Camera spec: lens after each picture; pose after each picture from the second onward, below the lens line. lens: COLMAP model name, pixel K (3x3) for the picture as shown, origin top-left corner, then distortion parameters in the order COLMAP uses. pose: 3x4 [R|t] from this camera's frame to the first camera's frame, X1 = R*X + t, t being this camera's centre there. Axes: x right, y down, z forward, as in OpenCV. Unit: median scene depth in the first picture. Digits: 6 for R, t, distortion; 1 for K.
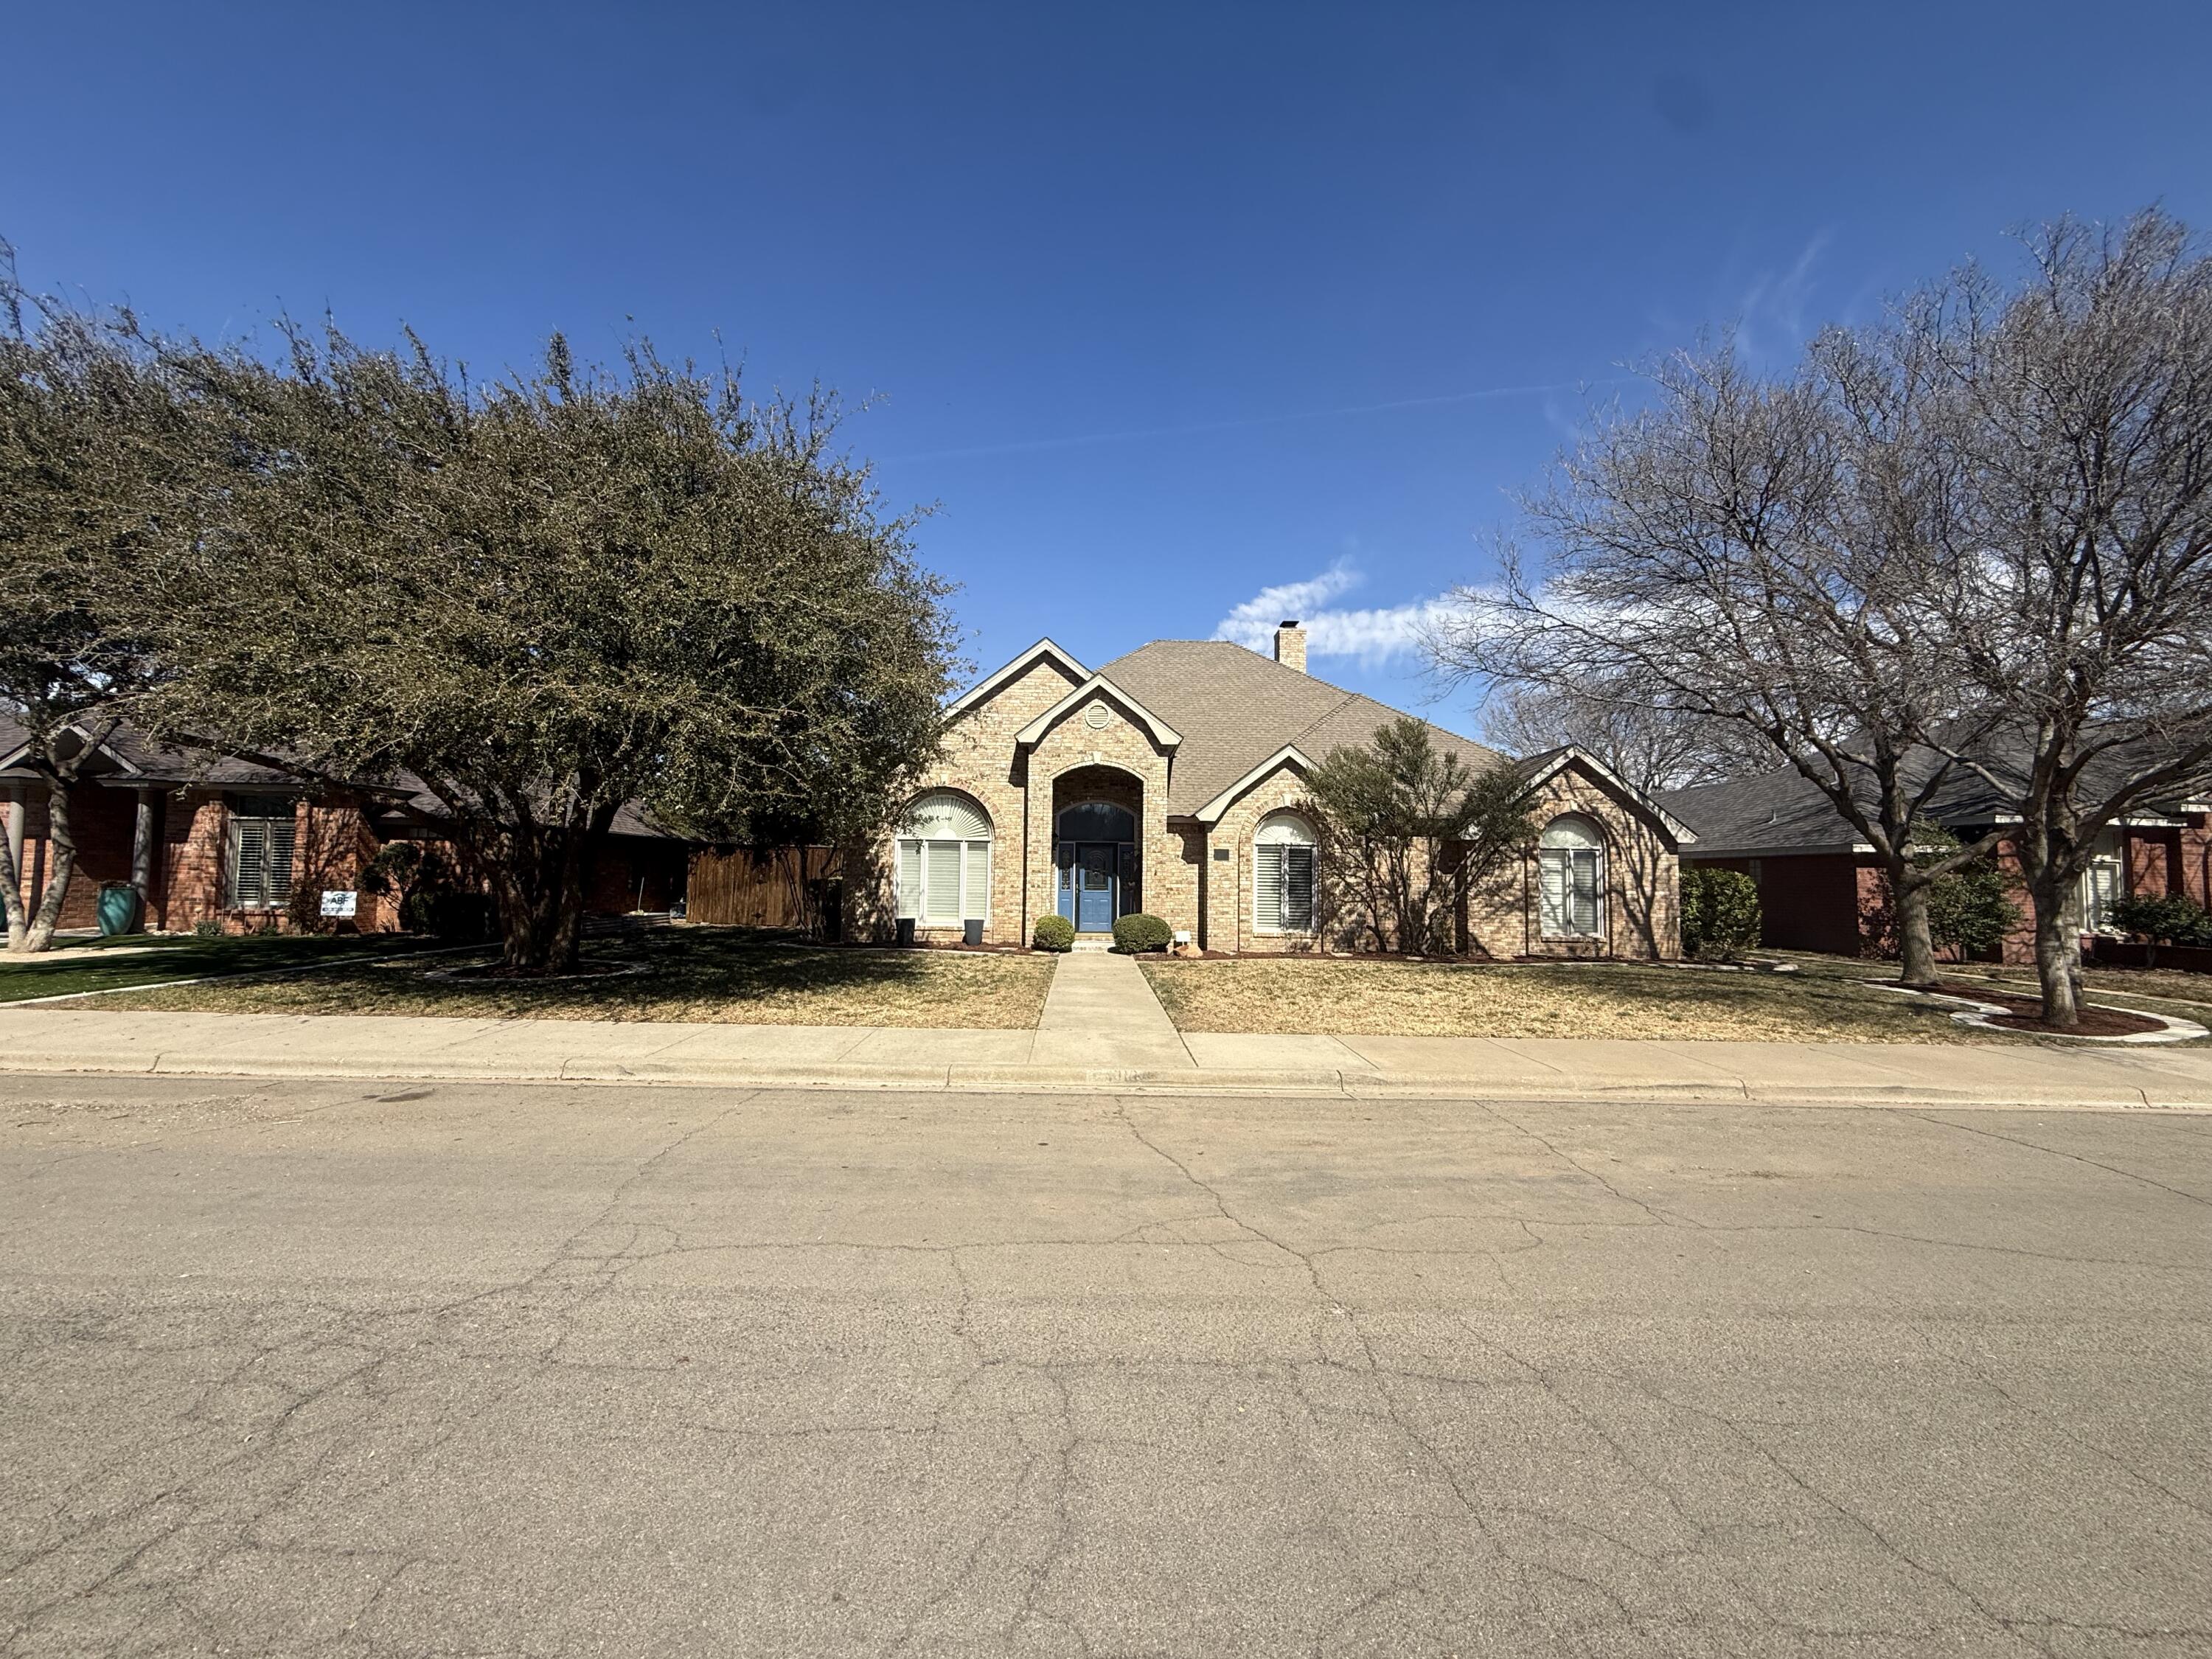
lens RADIAL K [[874.3, 0, 1111.3], [0, 874.3, 828.1], [0, 0, 1]] dist [0.001671, 0.000001]
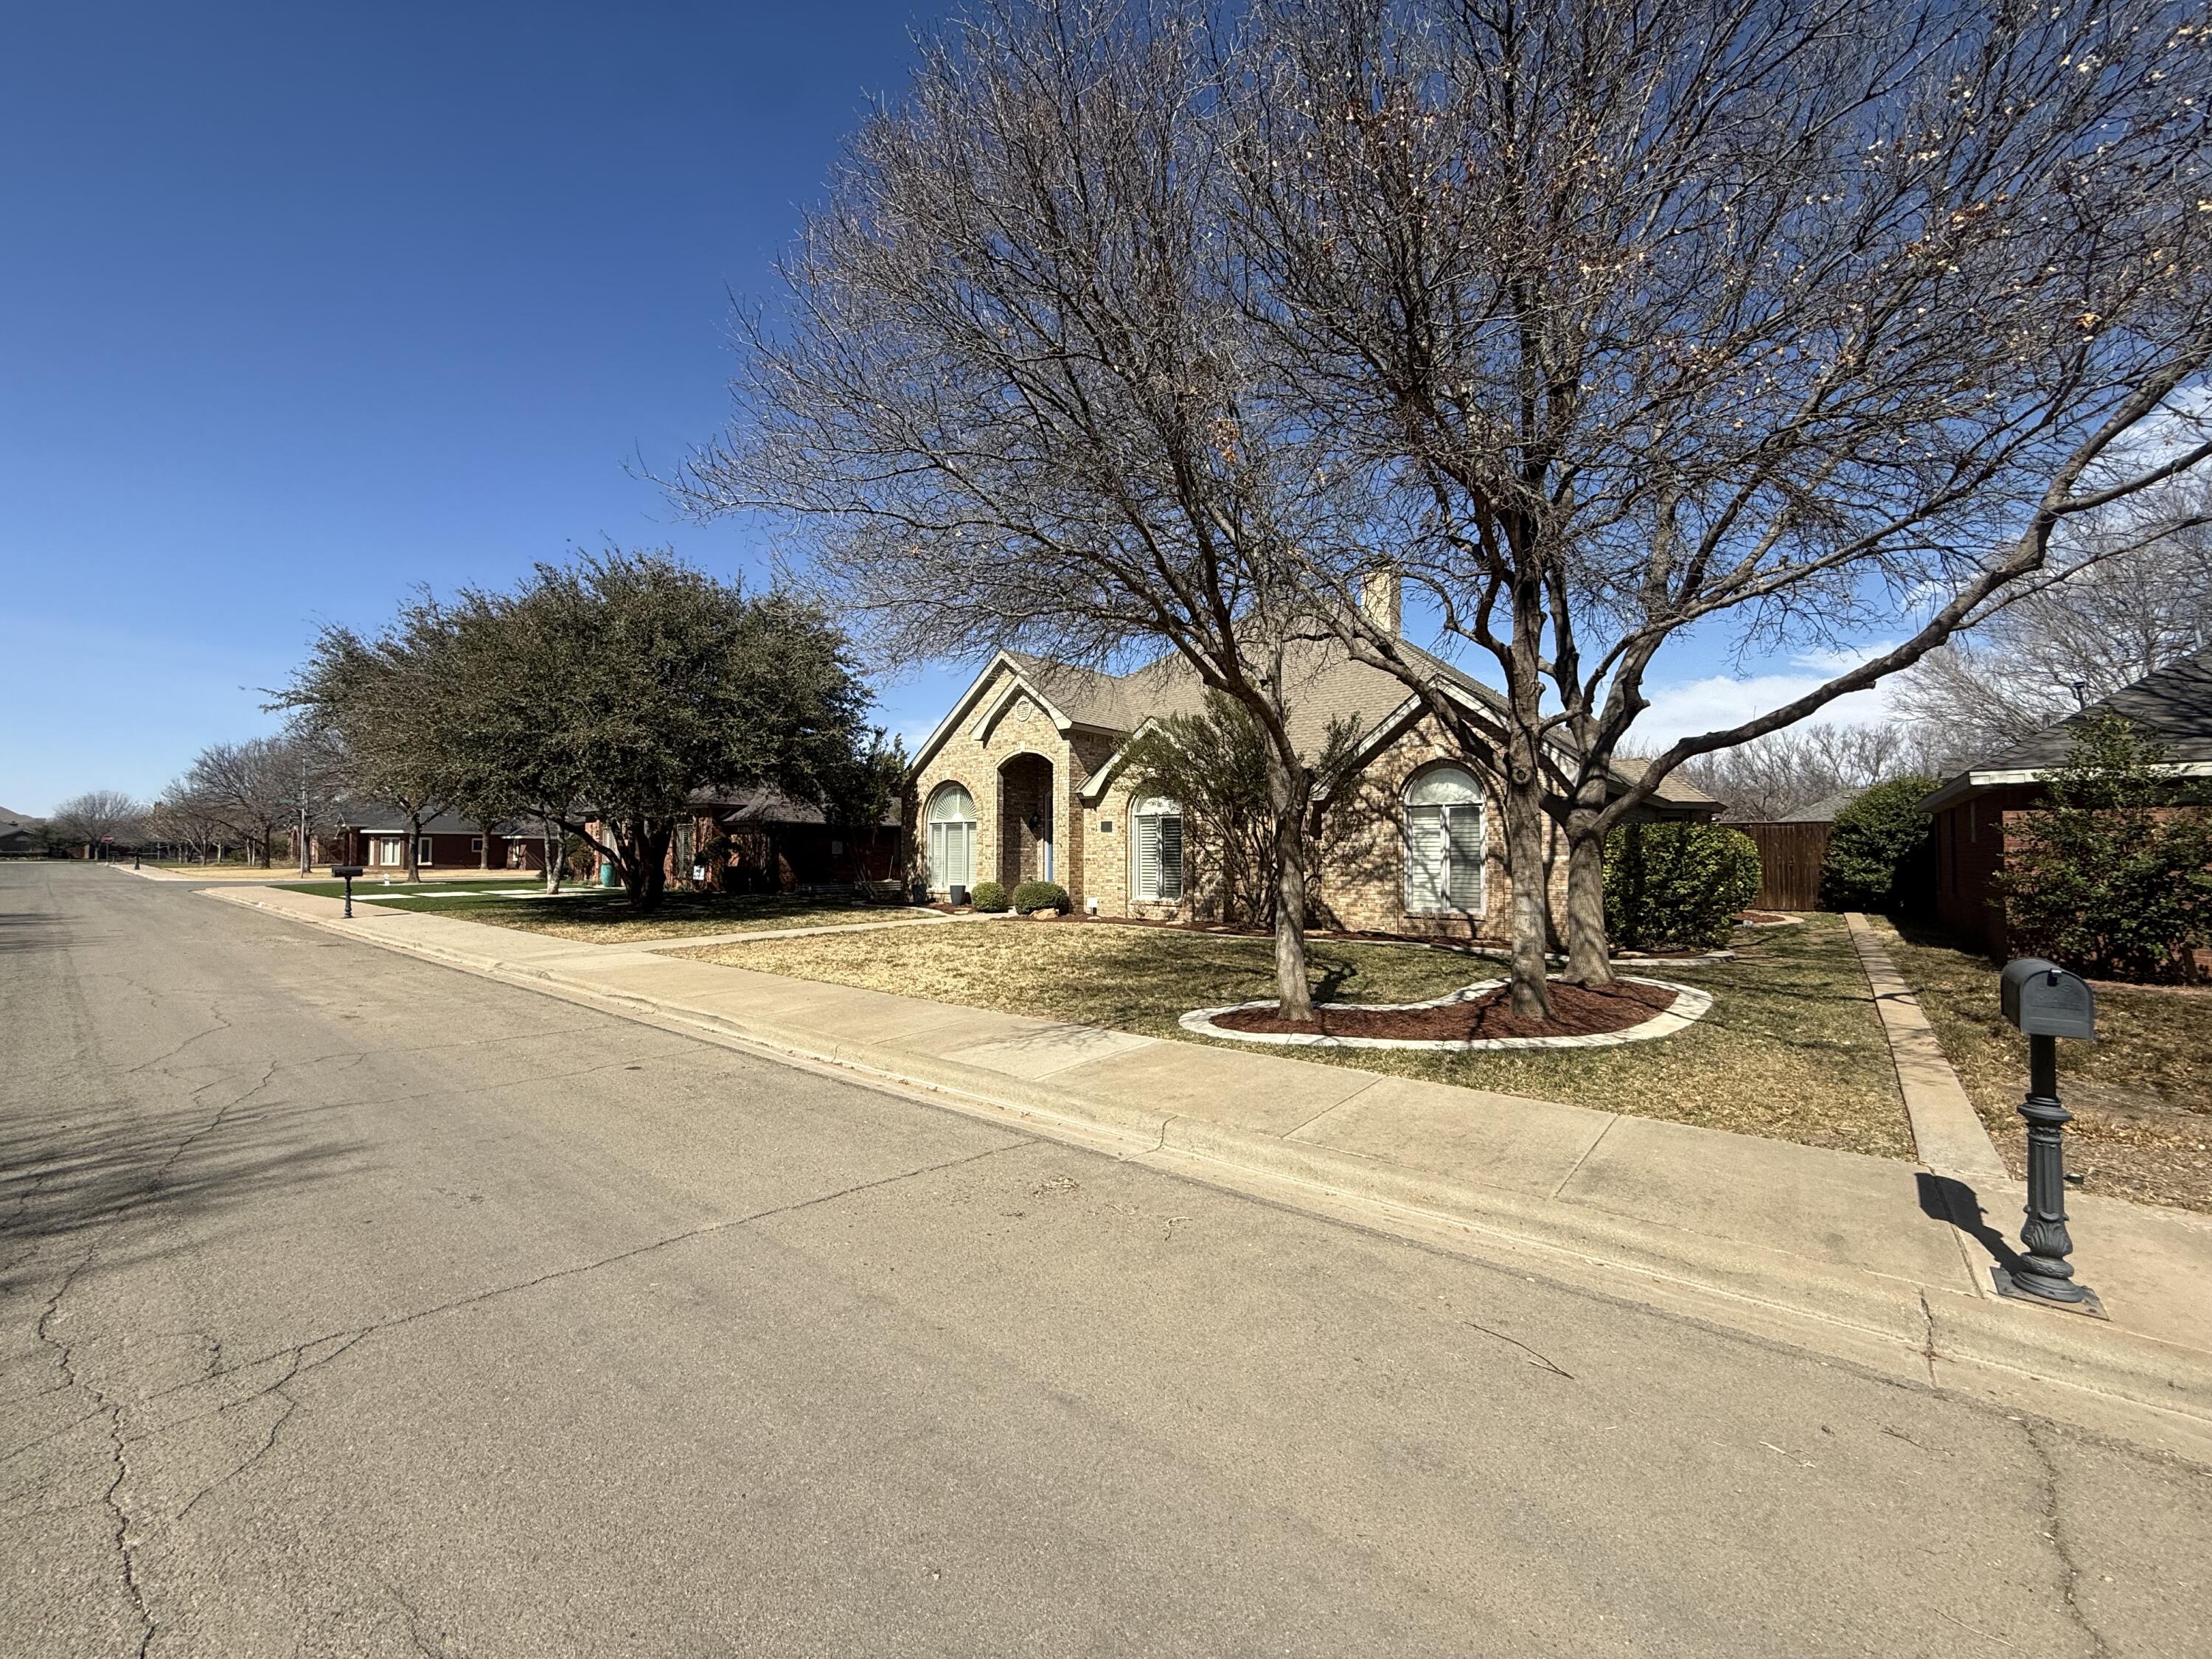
lens RADIAL K [[874.3, 0, 1103.3], [0, 874.3, 839.6], [0, 0, 1]] dist [0.001671, 0.000001]
pose [[0.762957, -0.024211, -0.645995, 0.812435], [0.050366, 0.998487, 0.022063, 0.022435], [0.644484, -0.049370, 0.763022, 0.177584]]
